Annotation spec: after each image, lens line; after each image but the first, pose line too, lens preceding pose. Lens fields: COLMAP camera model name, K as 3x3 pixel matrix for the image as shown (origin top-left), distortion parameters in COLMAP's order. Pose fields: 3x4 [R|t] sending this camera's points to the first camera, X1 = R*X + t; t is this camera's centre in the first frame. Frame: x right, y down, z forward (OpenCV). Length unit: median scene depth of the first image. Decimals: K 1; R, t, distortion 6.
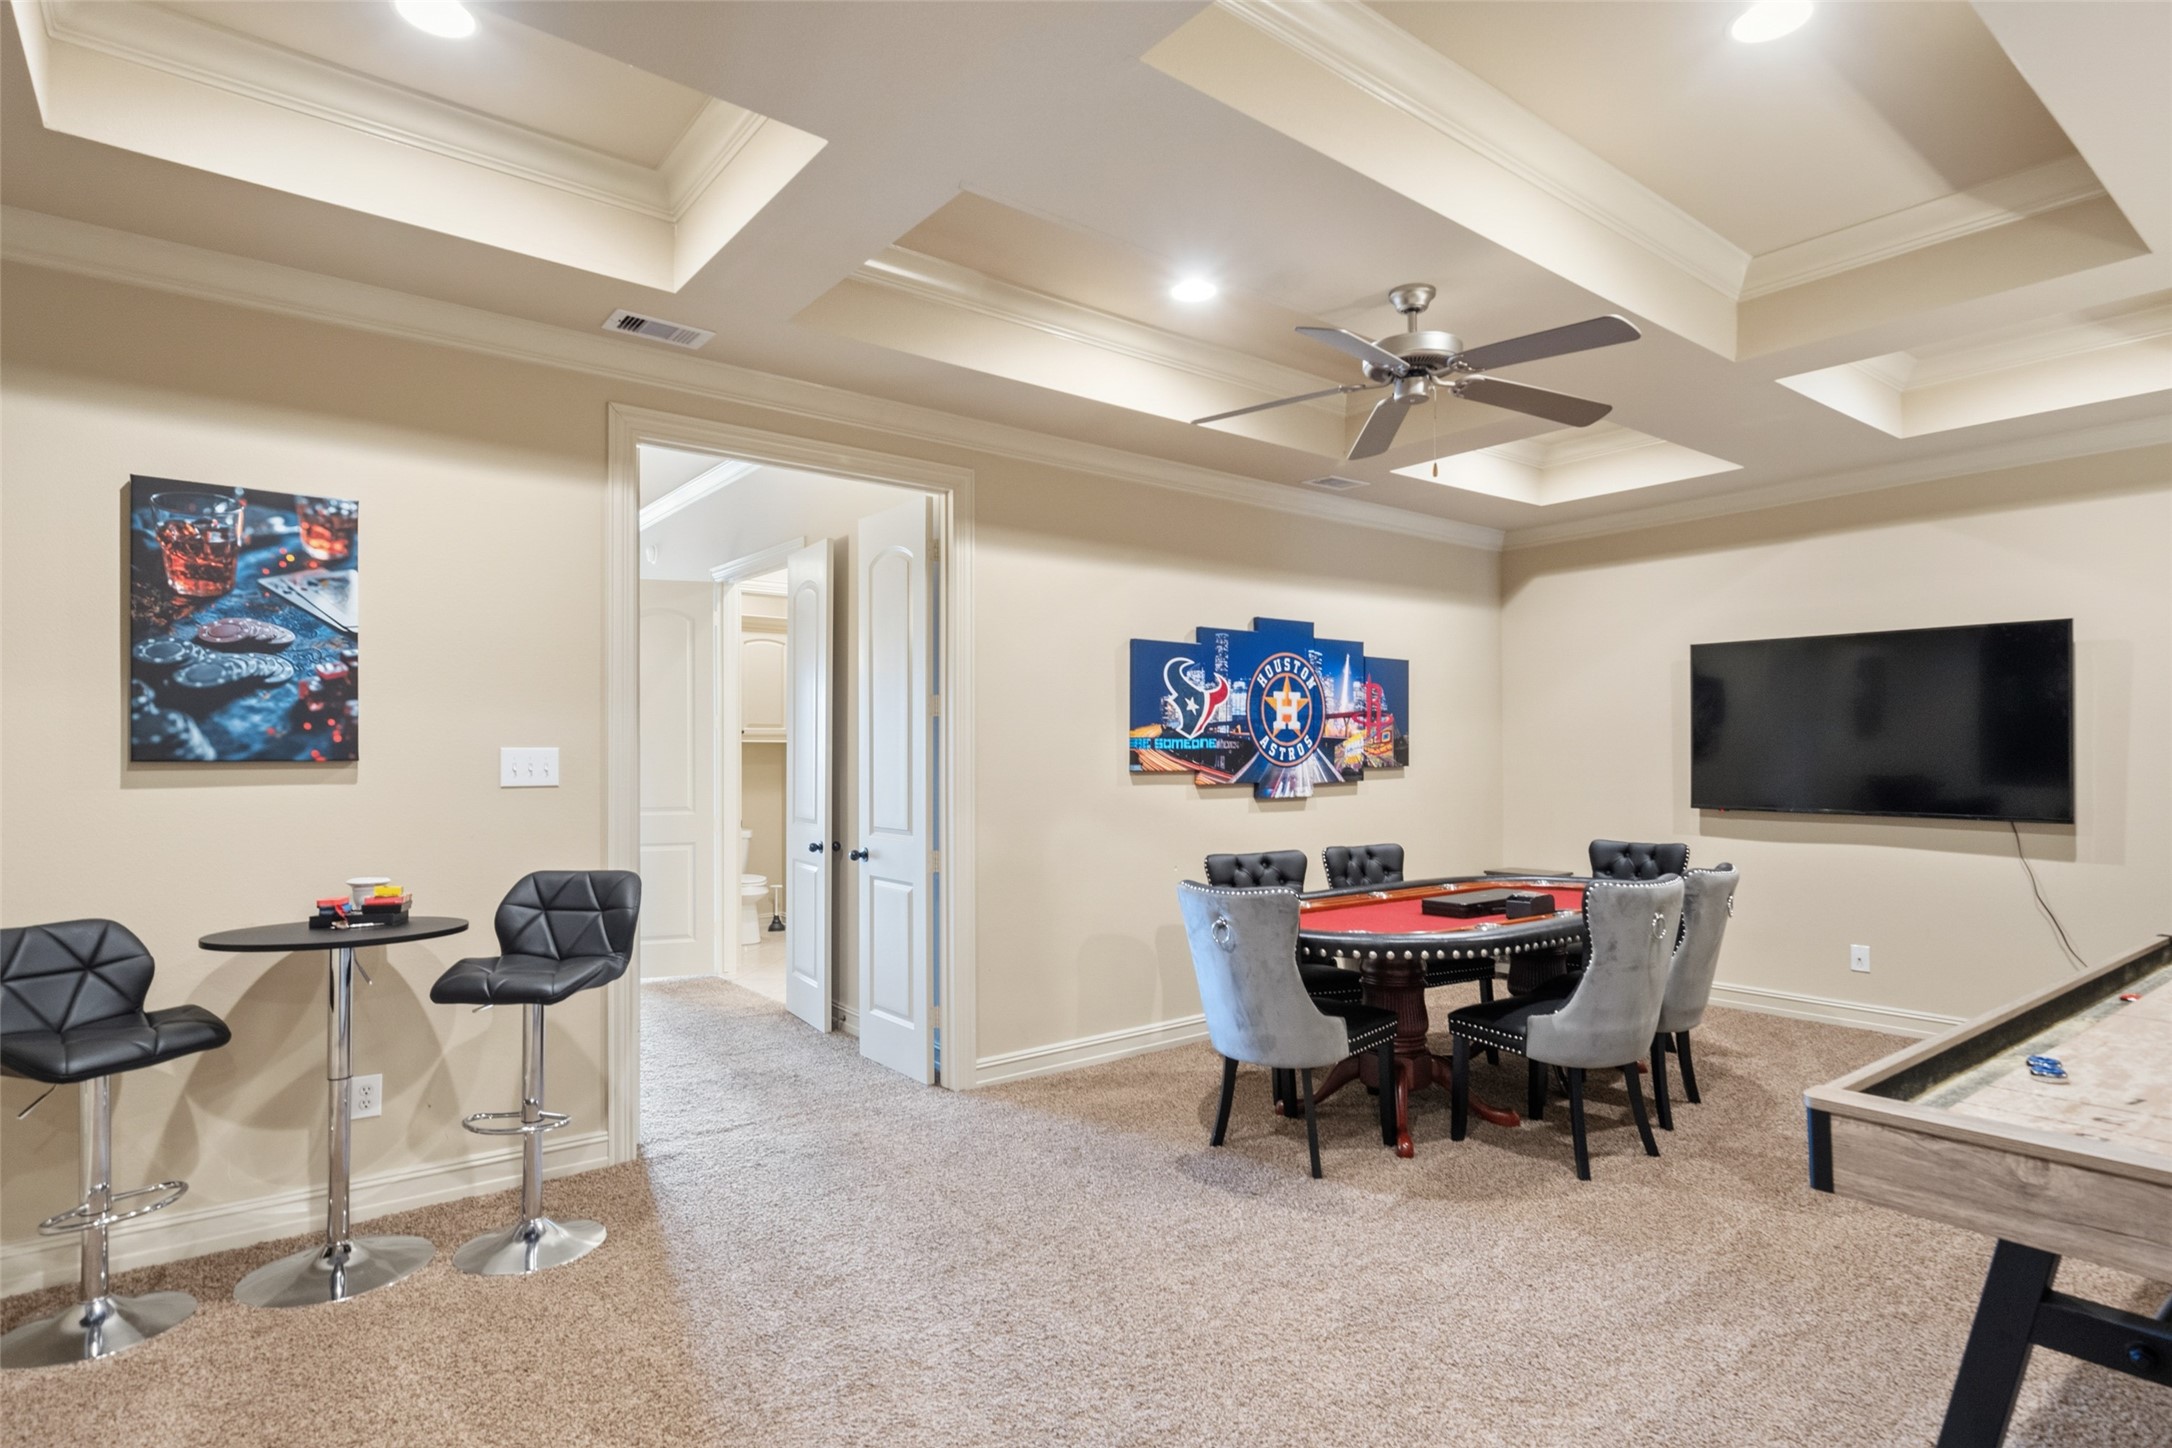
lens RADIAL K [[1137.7, 0, 1094.3], [0, 1137.7, 733.4], [0, 0, 1]] dist [0.004738, 0.000312]
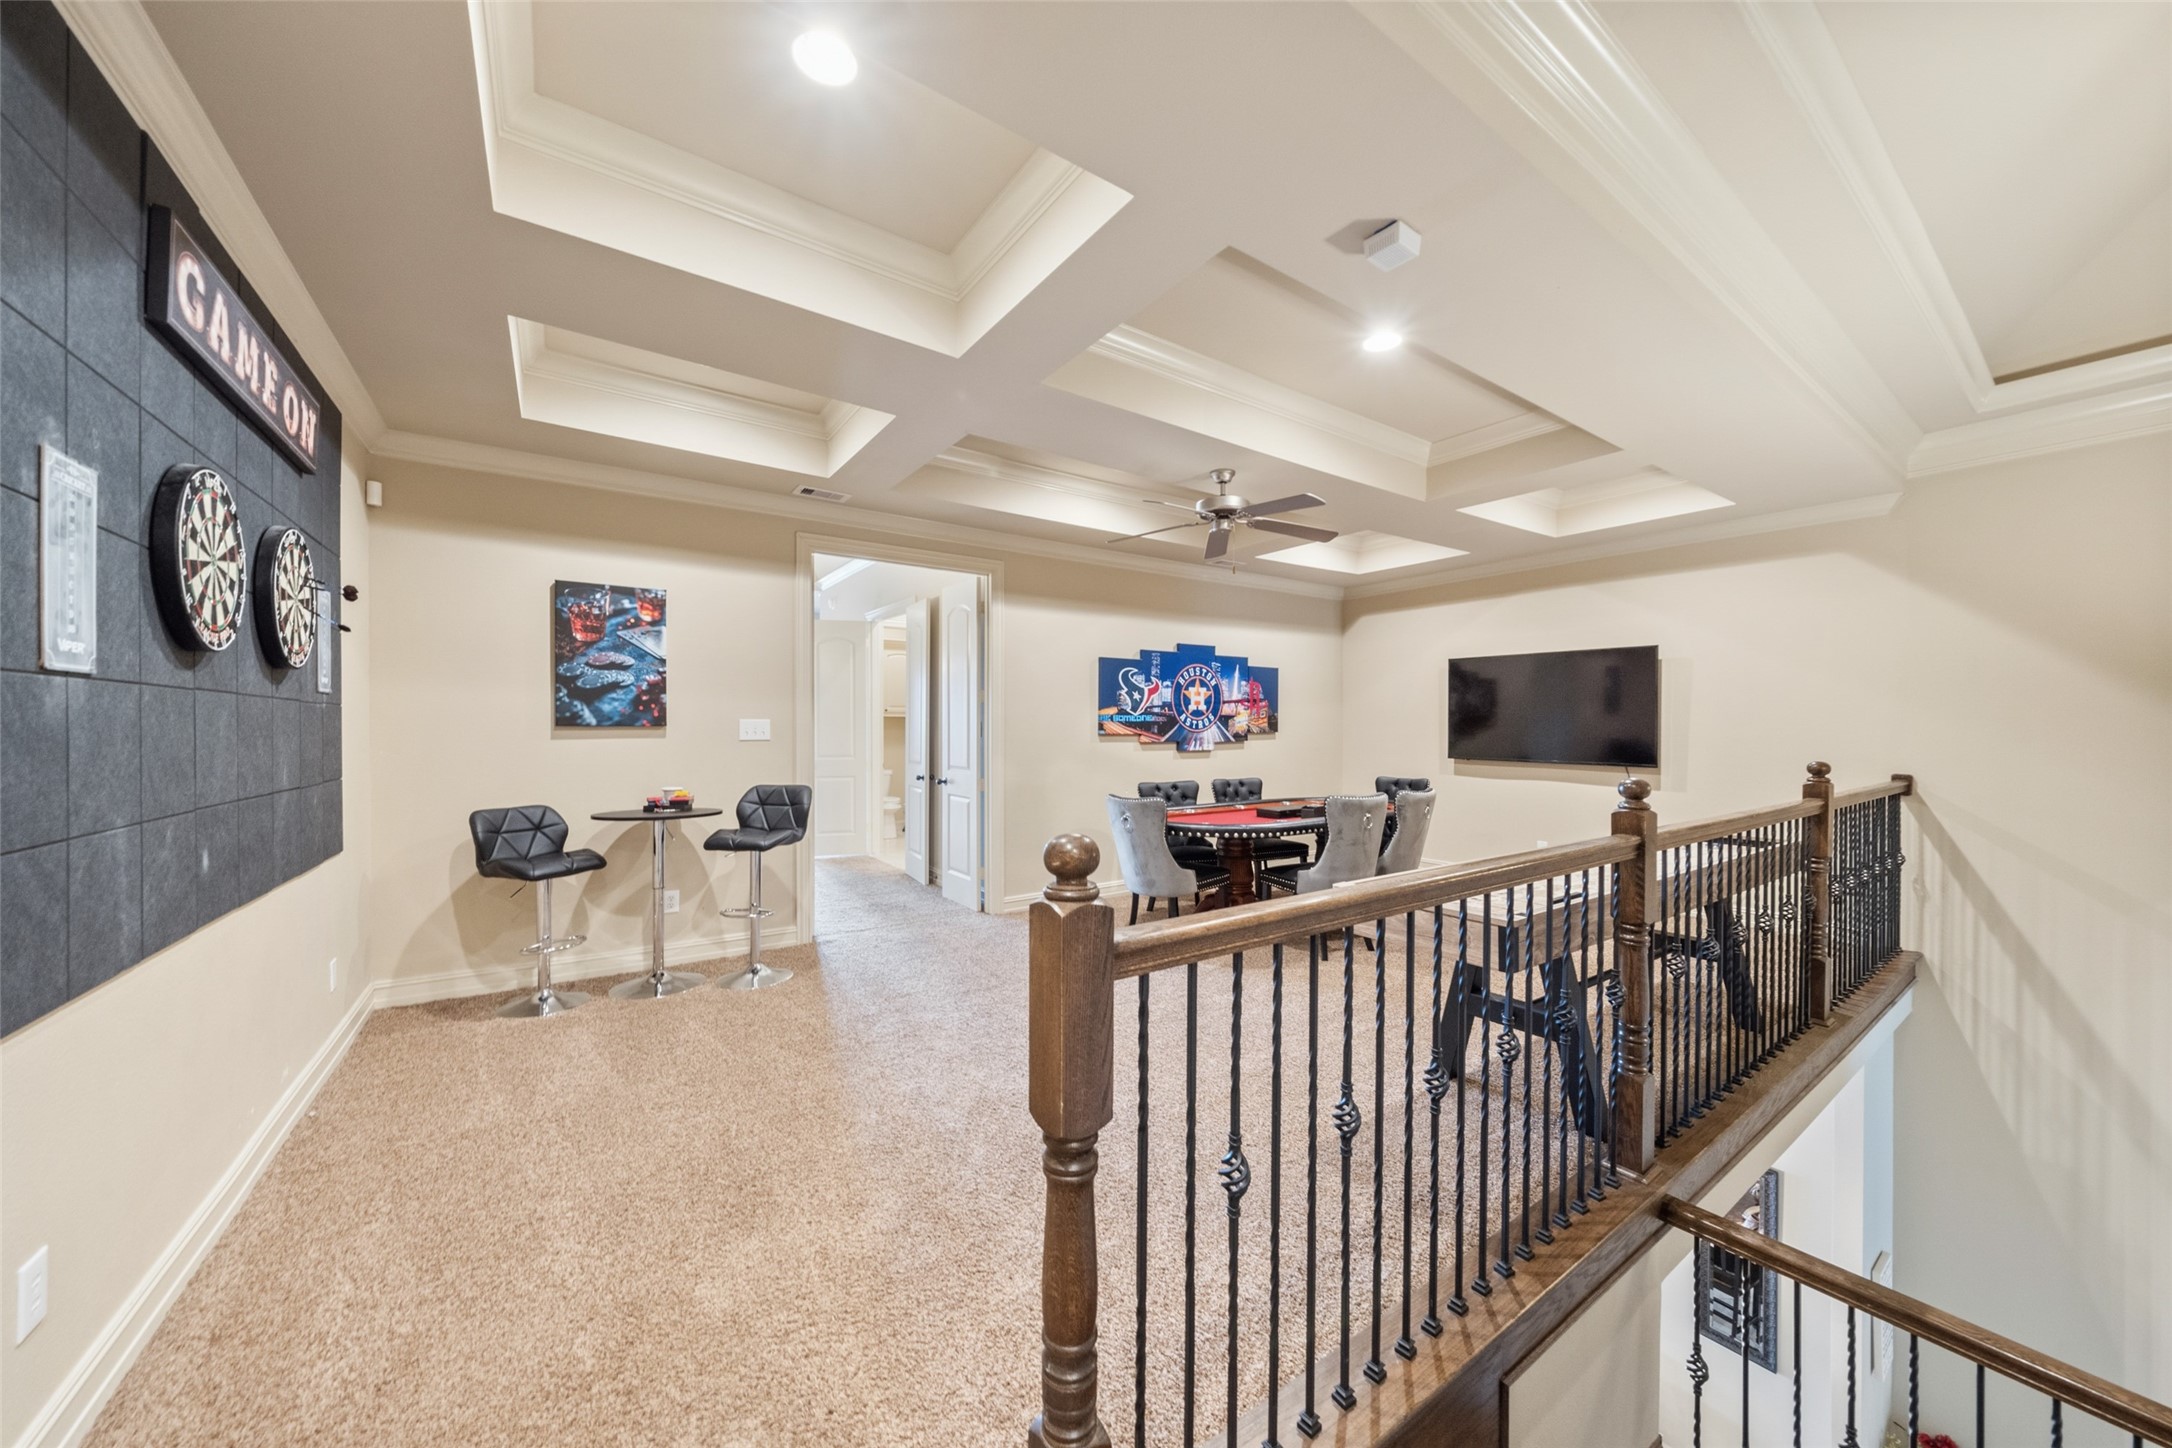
lens RADIAL K [[768.1, 0, 1099.5], [0, 768.1, 717.2], [0, 0, 1]] dist [-0.001668, -0.000014]
pose [[0.998745, 0.003162, -0.049987, 0.130532], [-0.002740, 0.999960, 0.008501, -0.003268], [0.050012, -0.008353, 0.998714, -0.226038]]
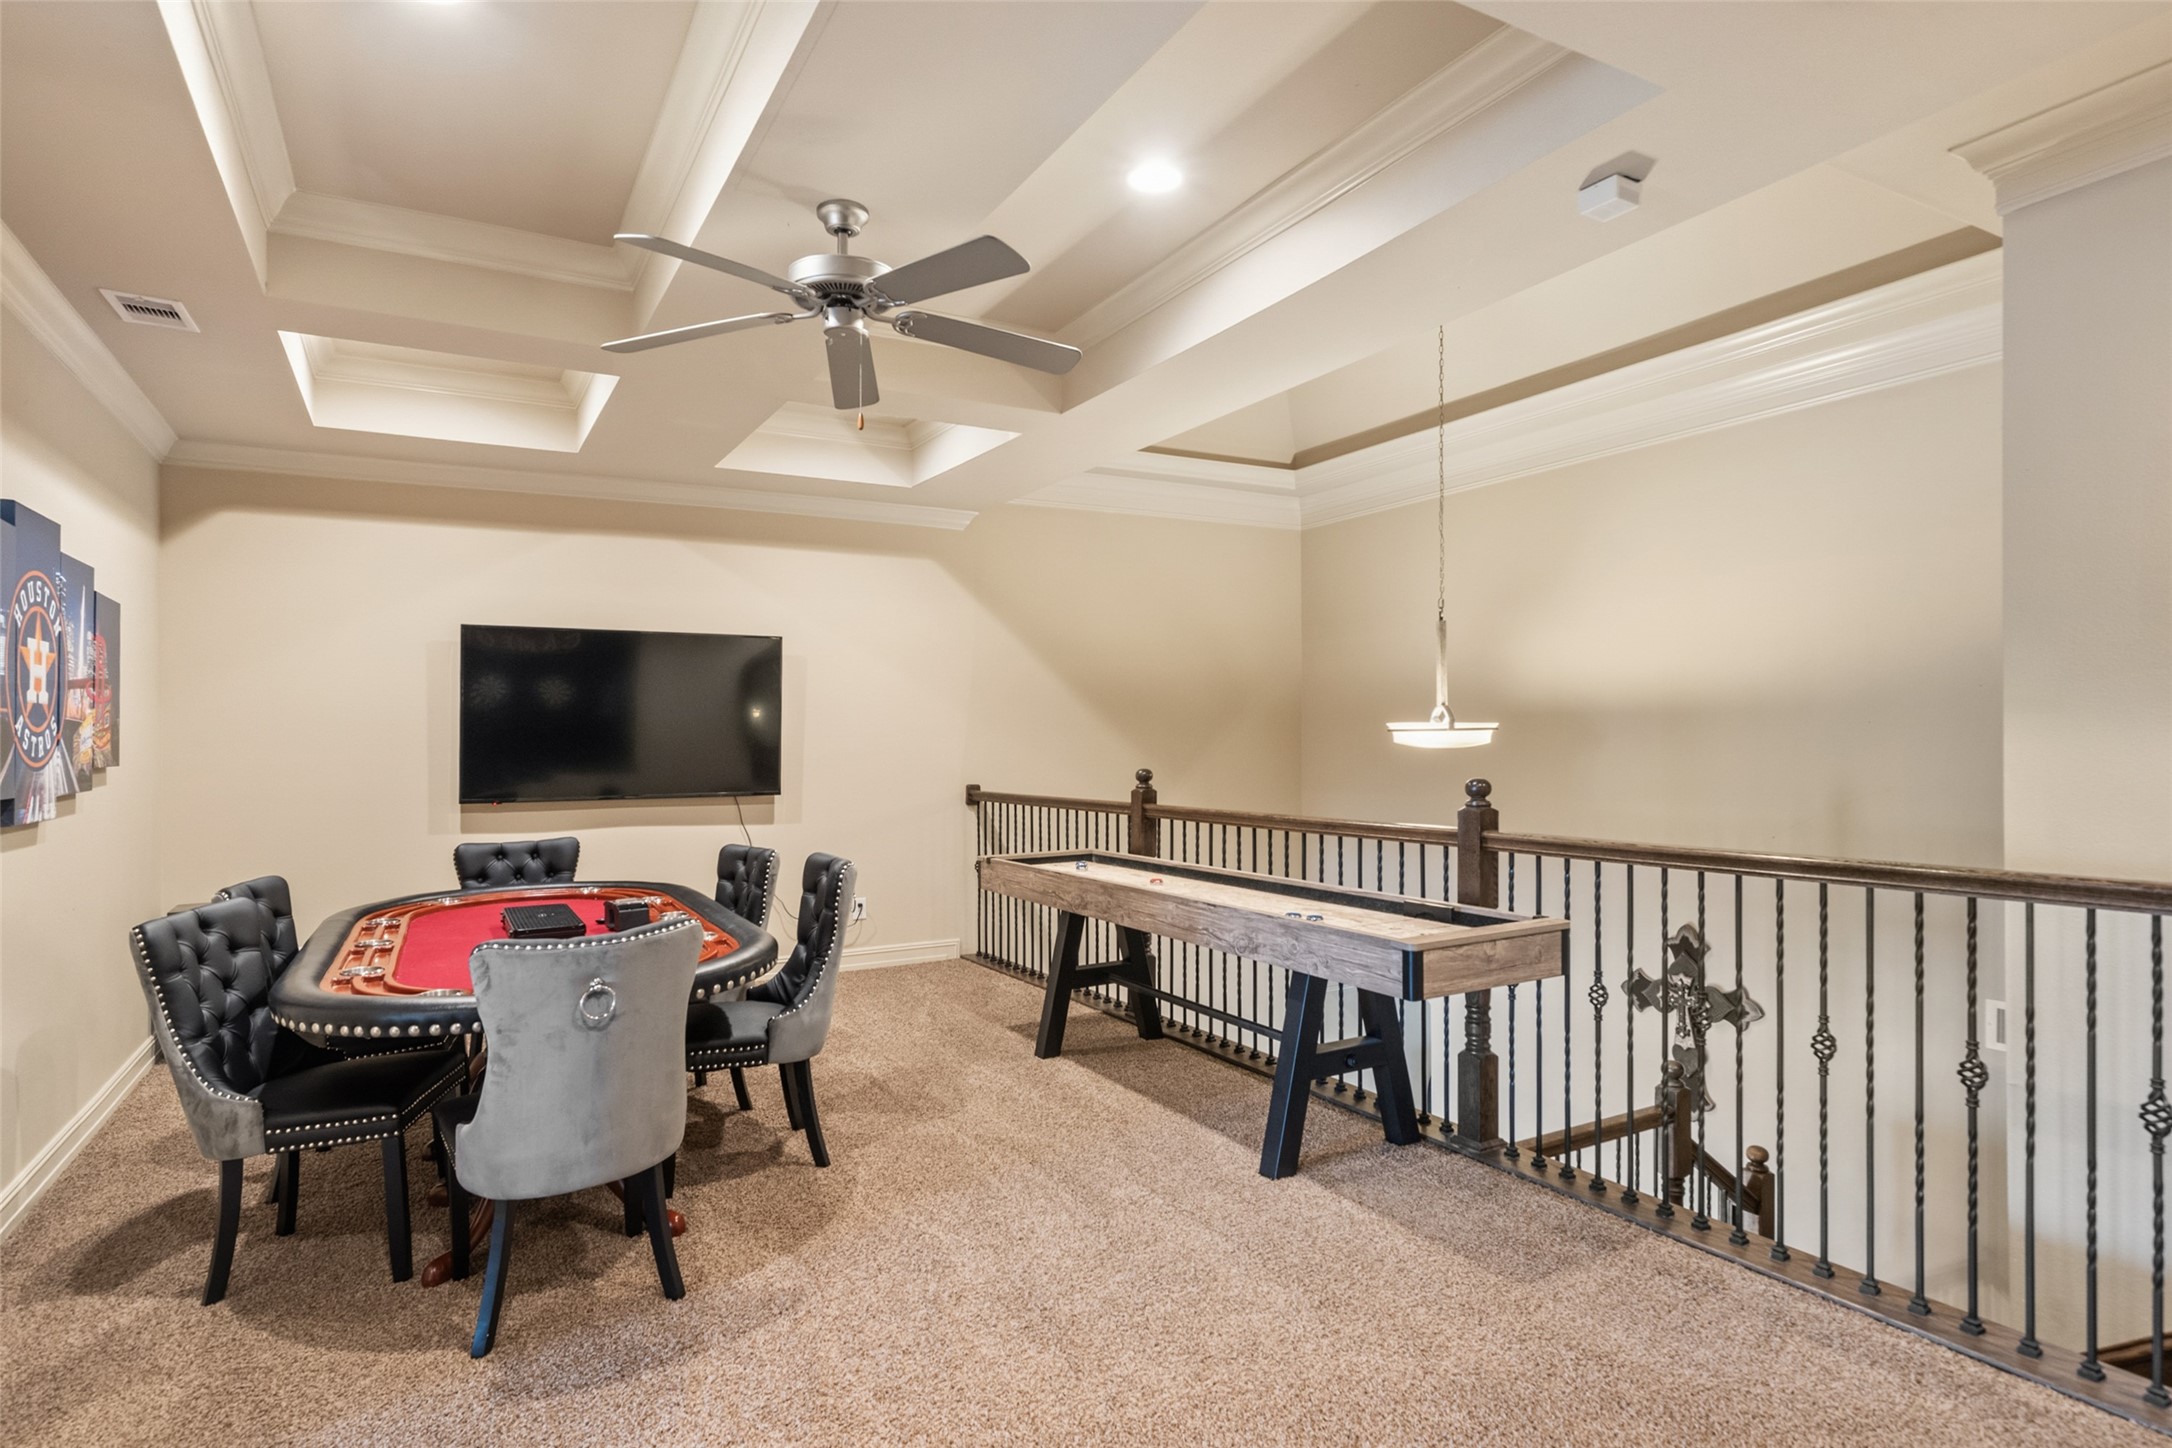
lens RADIAL K [[1137.7, 0, 1098.7], [0, 1137.7, 737.9], [0, 0, 1]] dist [0.004738, 0.000312]
pose [[0.149537, -0.000207, 0.988756, -0.514276], [-0.005081, 0.999987, 0.000978, 0.016207], [-0.988743, -0.005171, 0.149534, 0.614647]]
